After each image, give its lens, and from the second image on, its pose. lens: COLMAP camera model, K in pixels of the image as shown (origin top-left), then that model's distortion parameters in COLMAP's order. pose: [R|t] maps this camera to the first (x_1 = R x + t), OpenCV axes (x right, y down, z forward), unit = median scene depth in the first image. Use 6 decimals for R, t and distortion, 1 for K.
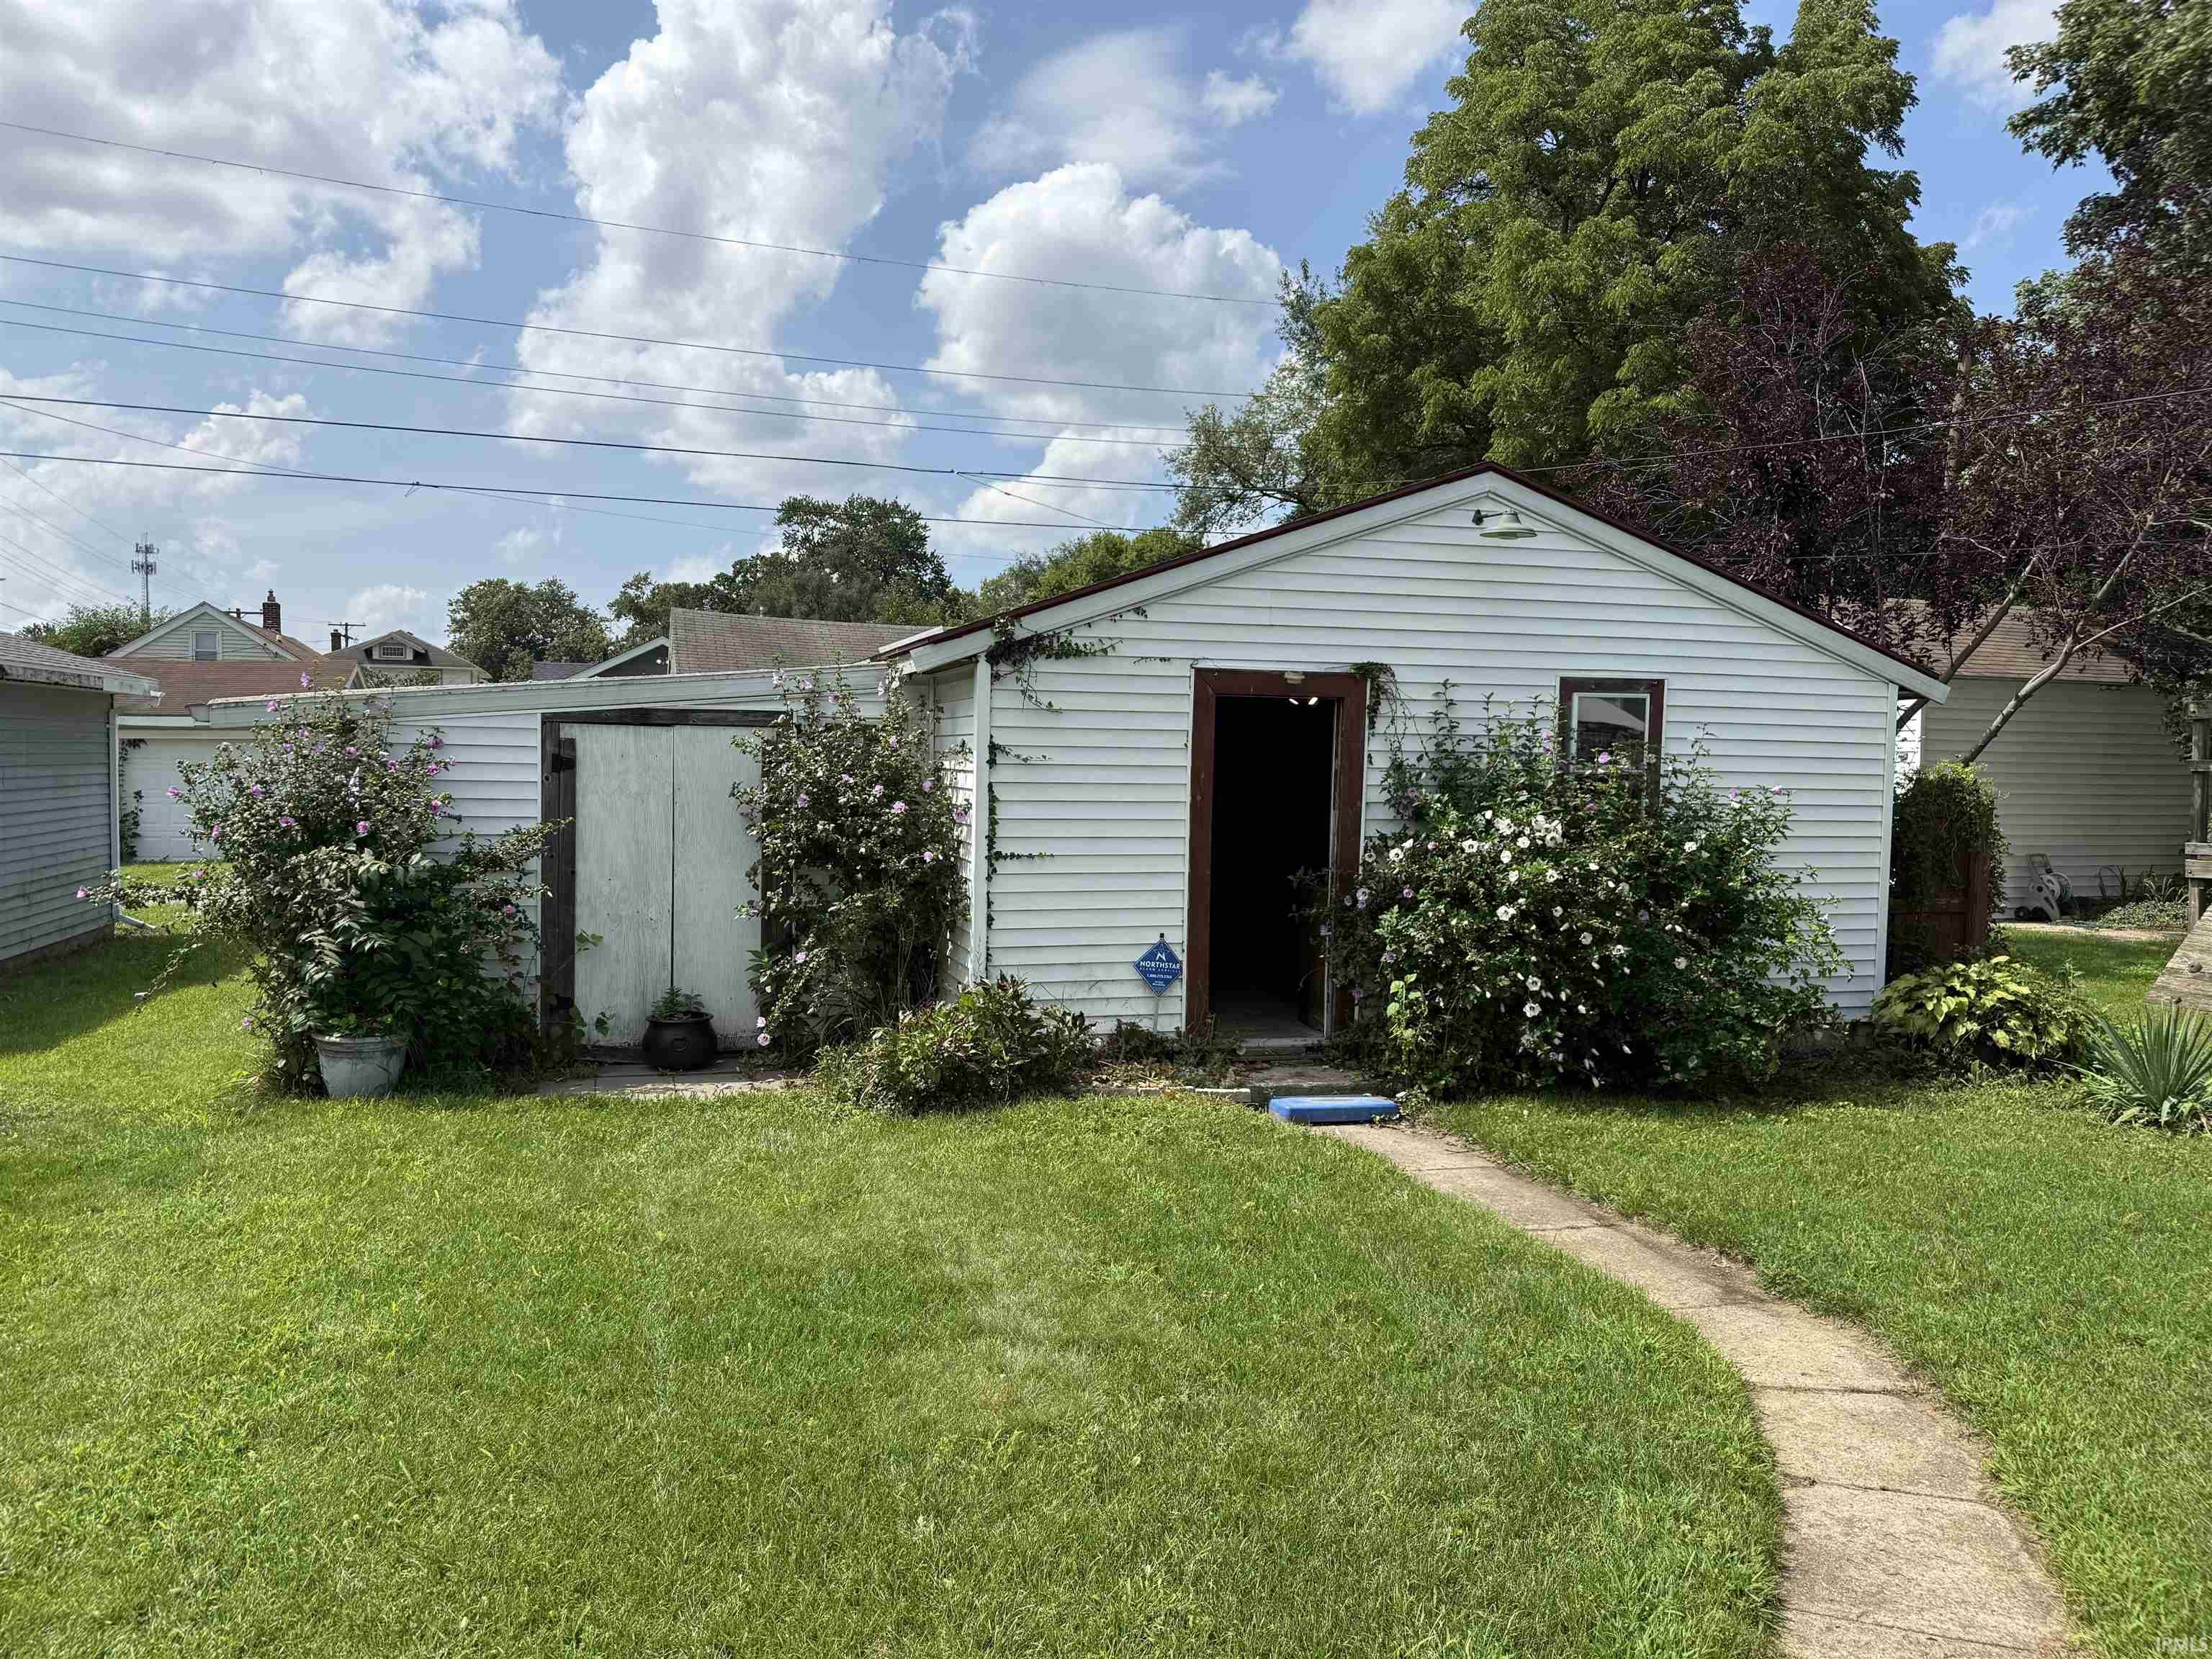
lens RADIAL K [[1572.4, 0, 1106.0], [0, 1572.4, 829.5], [0, 0, 1]] dist [-0.006274, -0.007473]
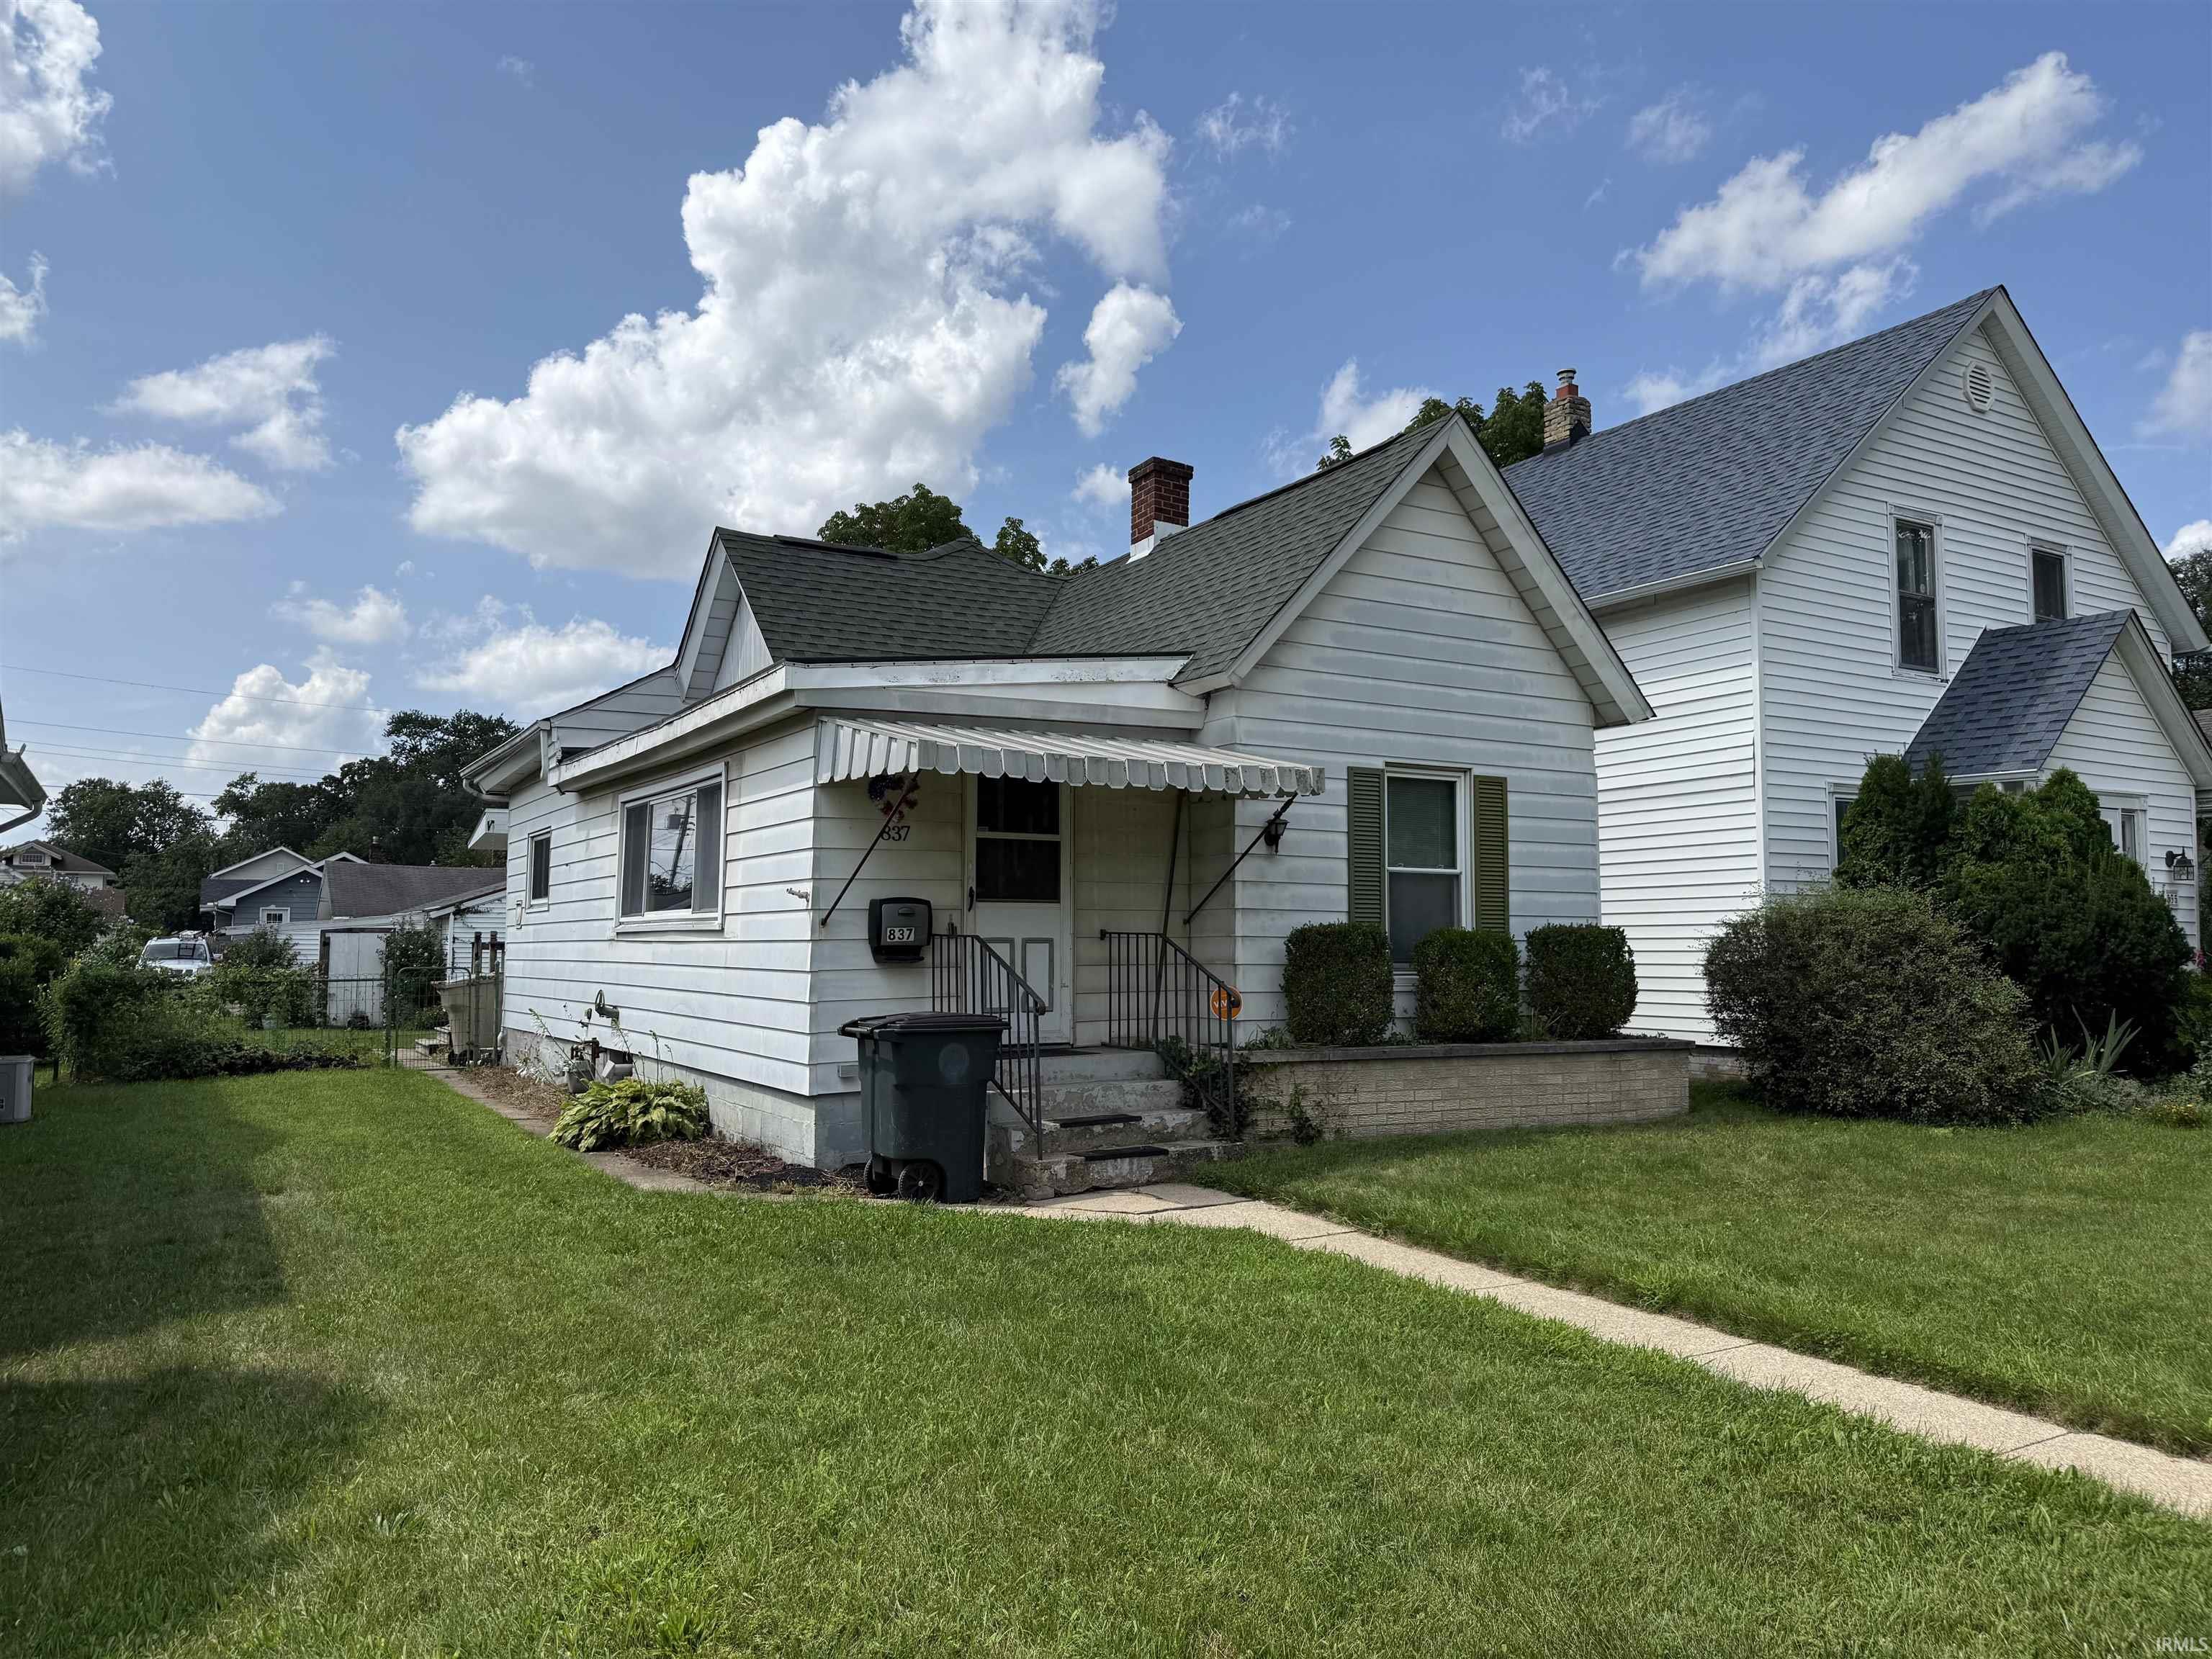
lens RADIAL K [[1572.4, 0, 1106.0], [0, 1572.4, 829.5], [0, 0, 1]] dist [-0.006274, -0.007473]
pose [[0.974177, 0.004649, 0.225737, 0.467752], [0.021681, 0.993242, -0.114018, 0.117951], [-0.224742, 0.115968, 0.967493, -2.349105]]
